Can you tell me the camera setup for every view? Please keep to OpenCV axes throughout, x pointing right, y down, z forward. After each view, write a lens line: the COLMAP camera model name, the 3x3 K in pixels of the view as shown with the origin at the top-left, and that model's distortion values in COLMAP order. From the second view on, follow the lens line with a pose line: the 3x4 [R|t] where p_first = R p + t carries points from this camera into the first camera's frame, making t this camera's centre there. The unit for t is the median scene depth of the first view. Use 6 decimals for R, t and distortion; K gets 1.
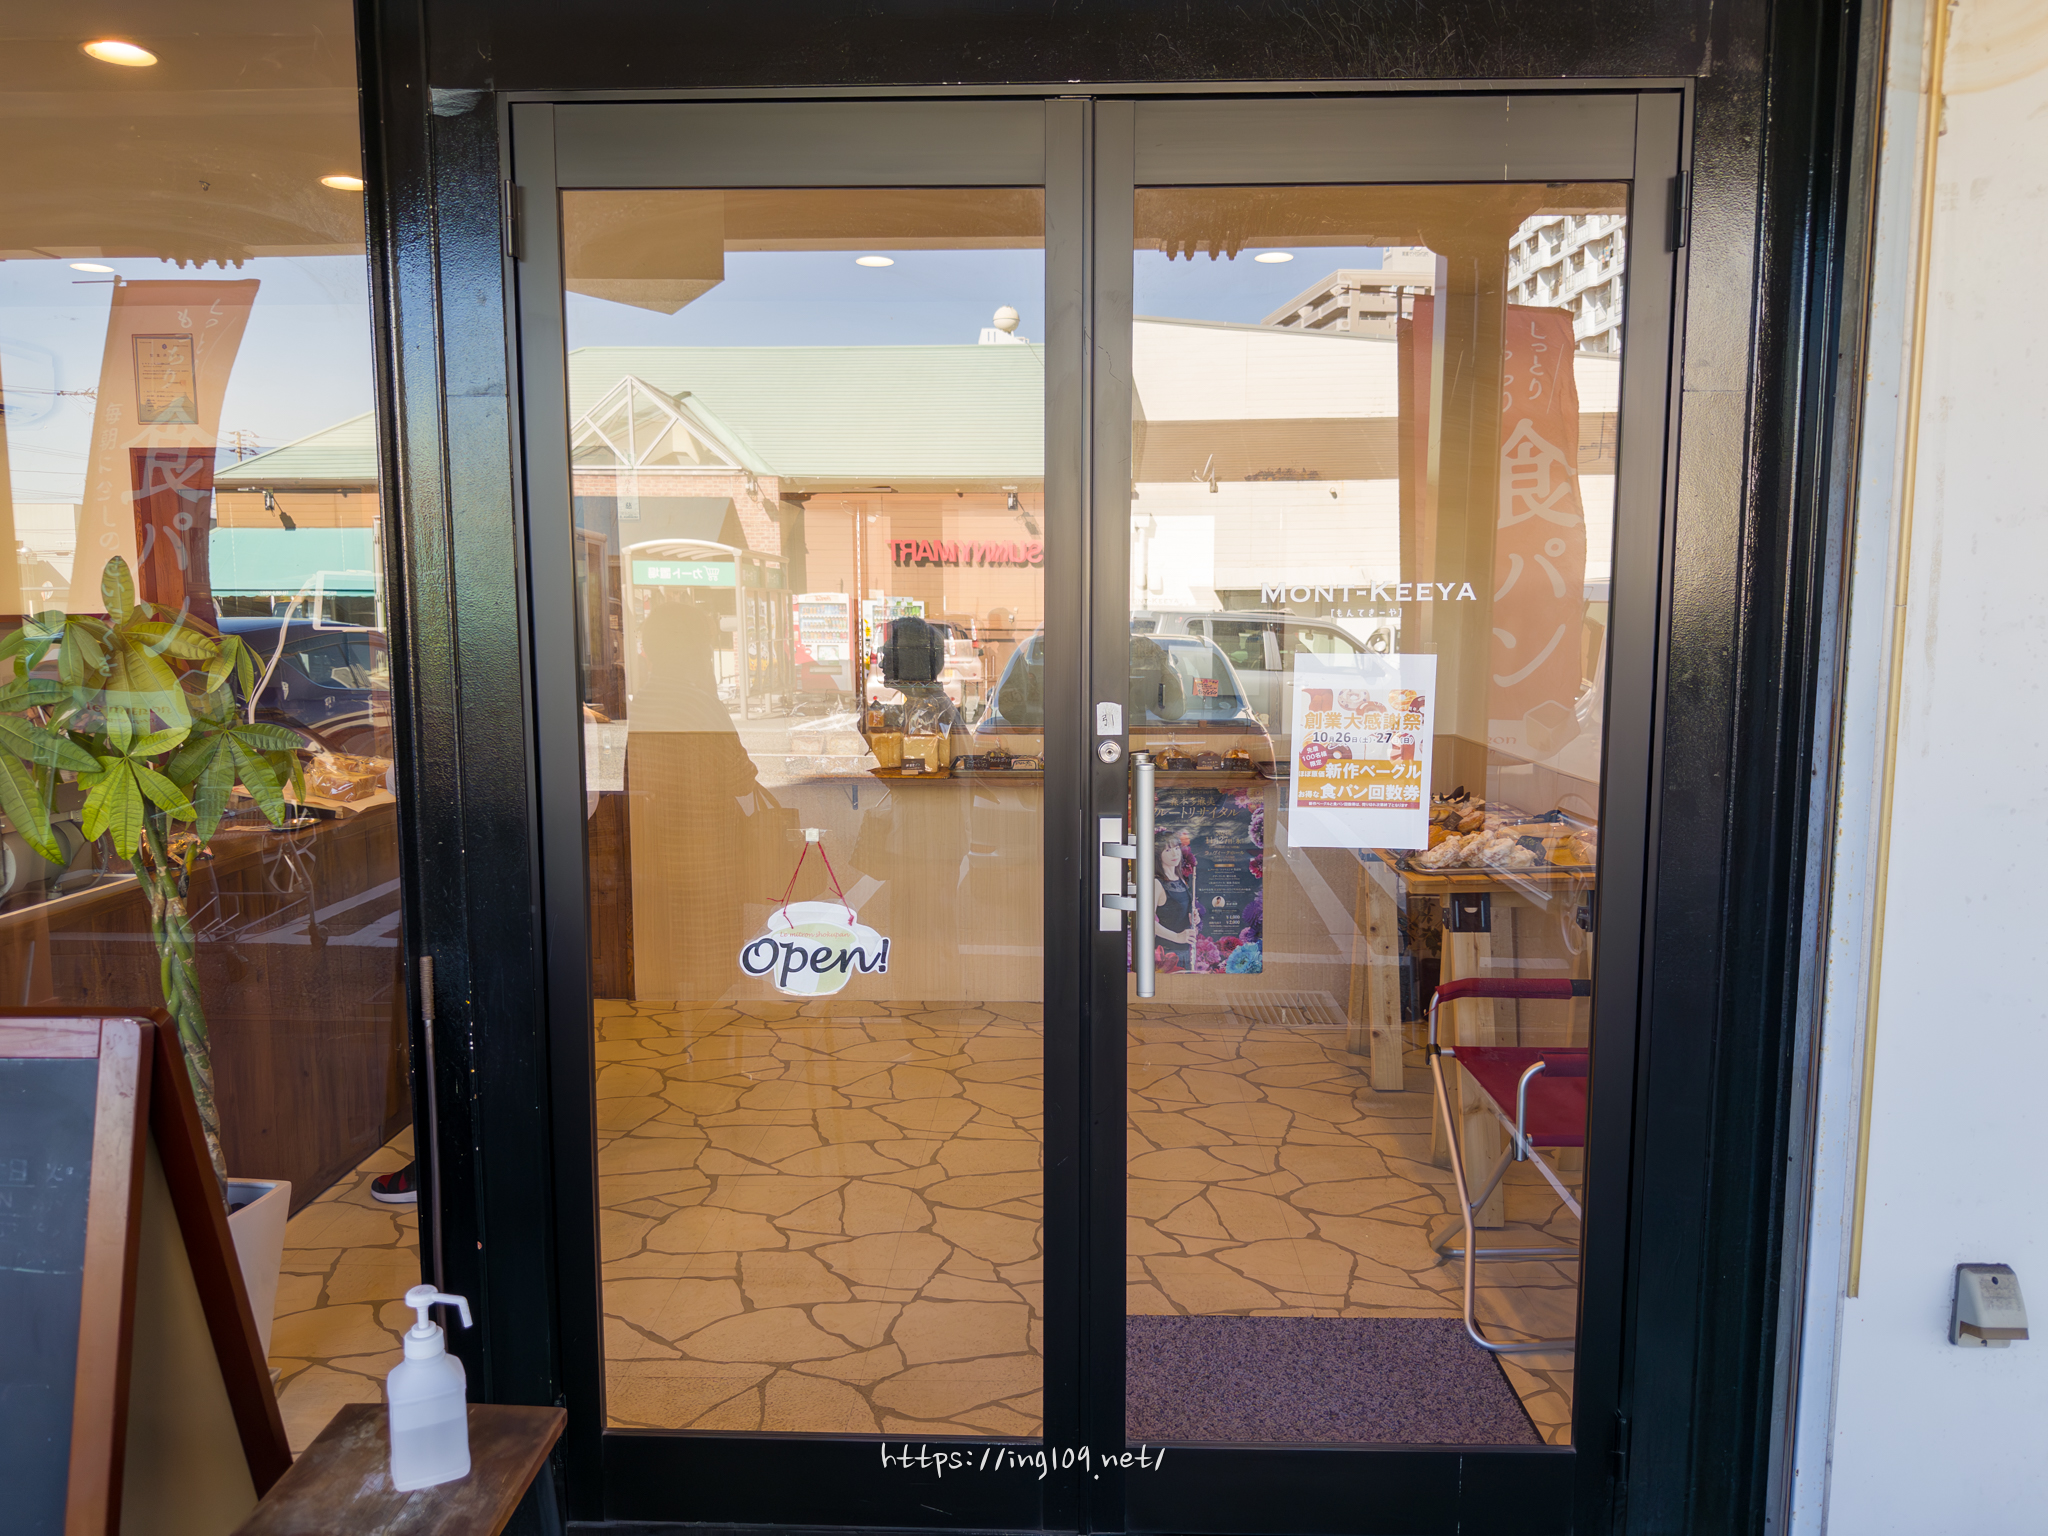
lens RADIAL K [[1438.5, 0, 1024.0], [0, 1438.5, 768.0], [0, 0, 1]] dist [0.002002, 0.000610]
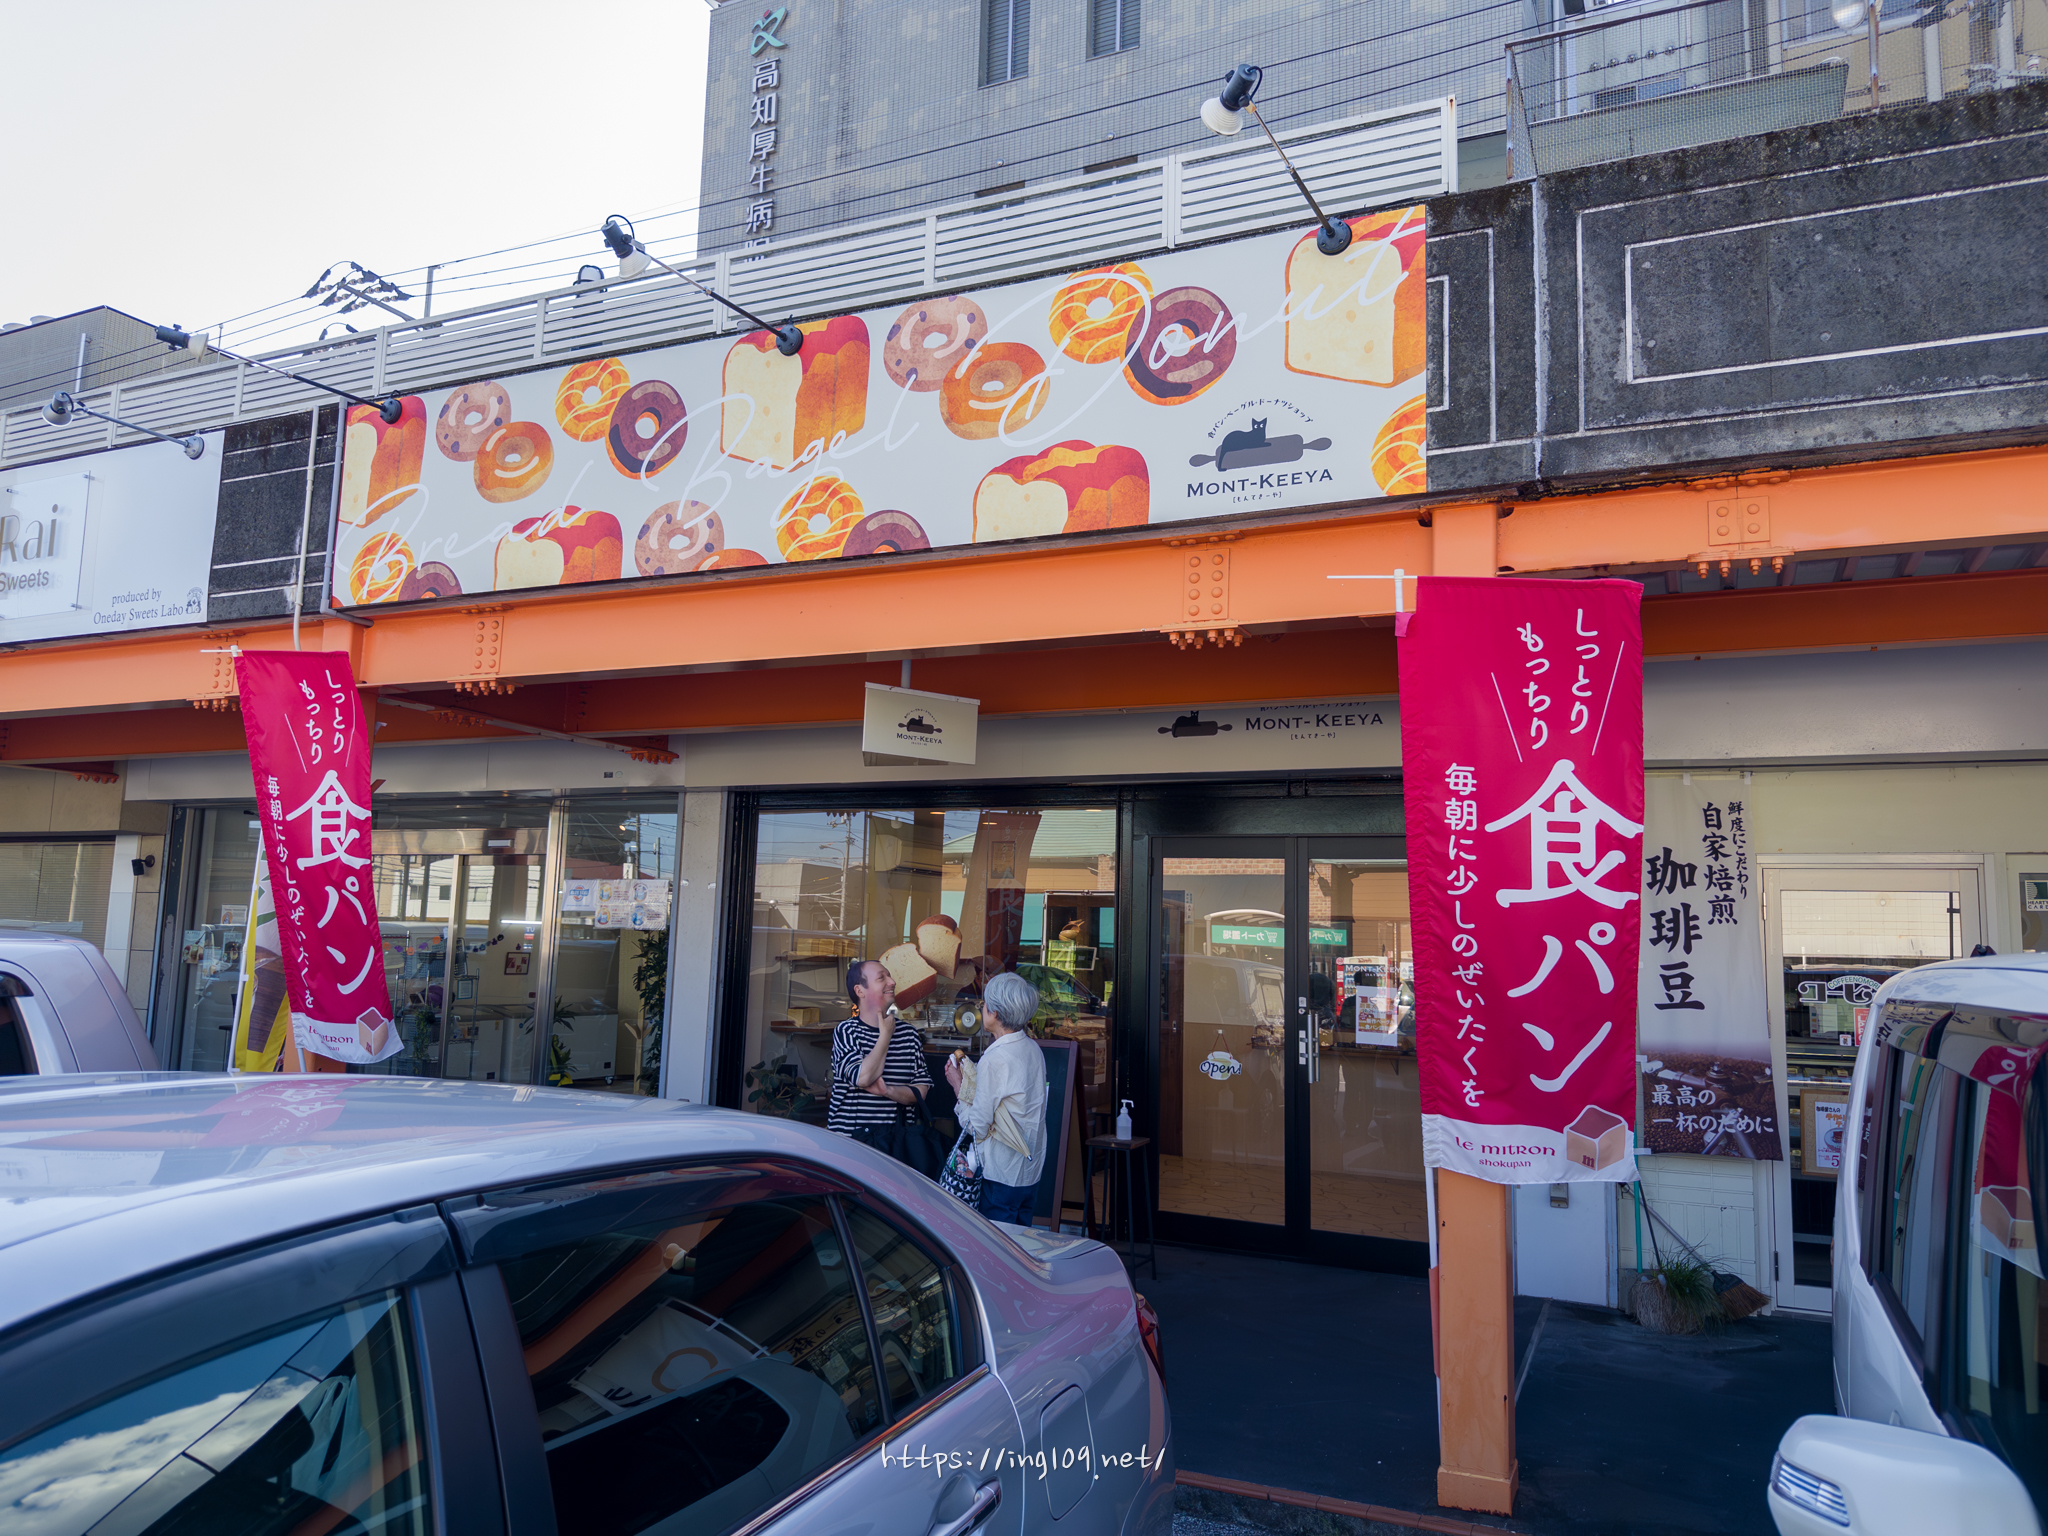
lens RADIAL K [[1426.1, 0, 1024.0], [0, 1426.1, 768.0], [0, 0, 1]] dist [0.382184, 0.000147]
pose [[0.919763, -0.019278, -0.392000, 0.378074], [-0.076552, 0.970797, -0.227360, 0.123005], [0.384936, 0.239126, 0.891428, -1.159306]]
